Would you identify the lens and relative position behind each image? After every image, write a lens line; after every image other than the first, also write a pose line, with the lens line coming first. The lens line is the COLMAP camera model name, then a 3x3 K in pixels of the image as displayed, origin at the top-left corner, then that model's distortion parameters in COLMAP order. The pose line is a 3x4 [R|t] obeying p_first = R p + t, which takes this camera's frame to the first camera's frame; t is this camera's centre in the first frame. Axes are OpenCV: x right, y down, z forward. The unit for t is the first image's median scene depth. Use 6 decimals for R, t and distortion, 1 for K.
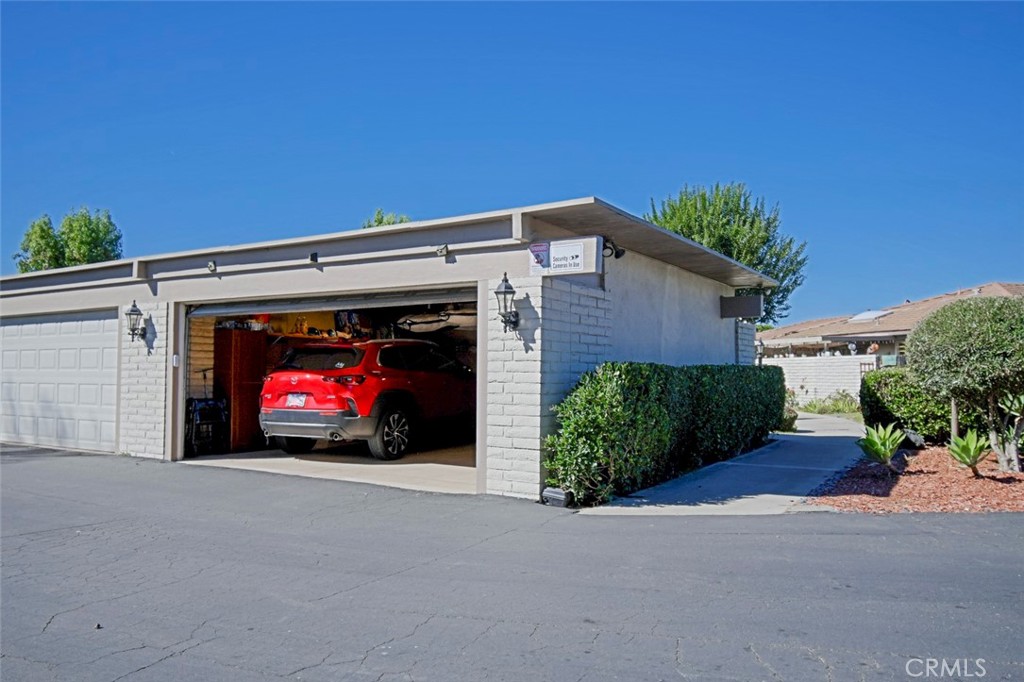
lens RADIAL K [[770.7, 0, 511.6], [0, 770.7, 342.0], [0, 0, 1]] dist [-0.001185, -0.000079]
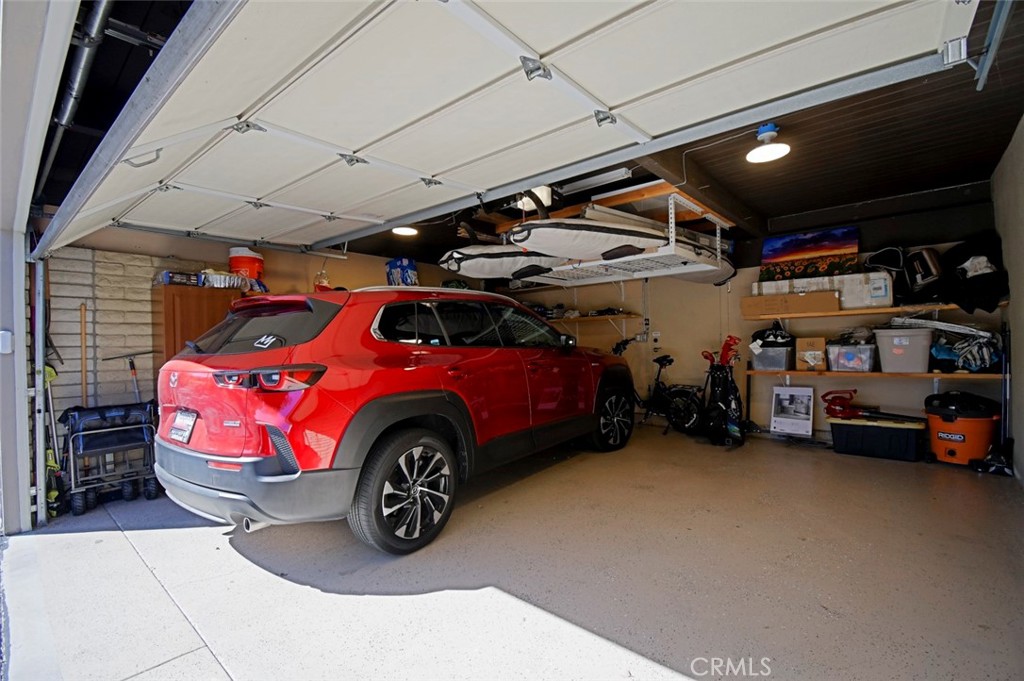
lens RADIAL K [[459.4, 0, 509.9], [0, 459.4, 340.2], [0, 0, 1]] dist [-0.000274, -0.000015]
pose [[0.985960, -0.027984, -0.164622, -0.049976], [0.034017, 0.998845, 0.033943, 0.023950], [0.163482, -0.039067, 0.985772, 0.735229]]
